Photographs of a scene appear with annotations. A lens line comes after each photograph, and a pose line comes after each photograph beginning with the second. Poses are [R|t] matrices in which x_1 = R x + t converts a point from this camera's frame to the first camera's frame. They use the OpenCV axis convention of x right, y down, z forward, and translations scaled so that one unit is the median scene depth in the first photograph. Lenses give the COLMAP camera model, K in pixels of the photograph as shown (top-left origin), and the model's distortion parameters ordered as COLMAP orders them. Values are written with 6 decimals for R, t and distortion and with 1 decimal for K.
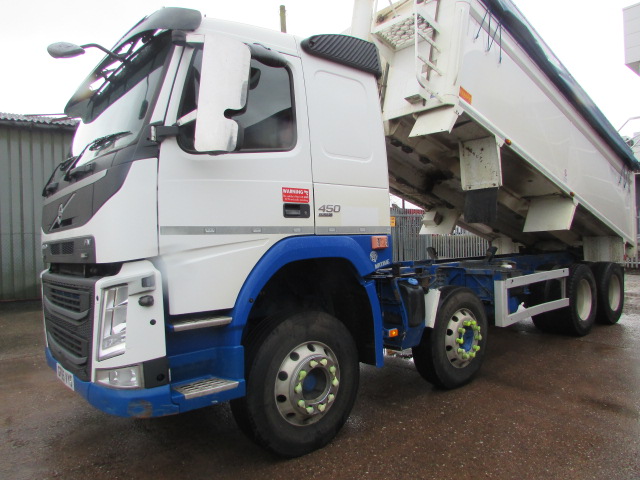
lens RADIAL K [[455.7, 0, 320.0], [0, 455.7, 240.0], [0, 0, 1]] dist [-0.018762, -0.000208]
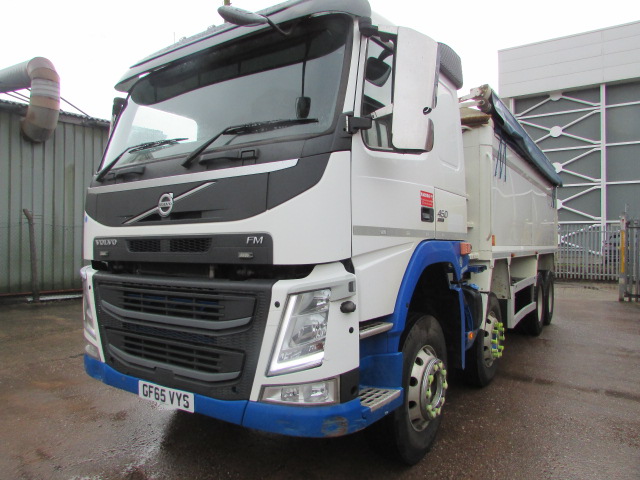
lens RADIAL K [[455.9, 0, 320.0], [0, 455.9, 240.0], [0, 0, 1]] dist [-0.023568, 0.000558]
pose [[0.963168, 0.034071, 0.266735, -0.613883], [-0.032782, 0.999419, -0.009287, 0.008846], [-0.266896, 0.000201, 0.963725, 0.119847]]
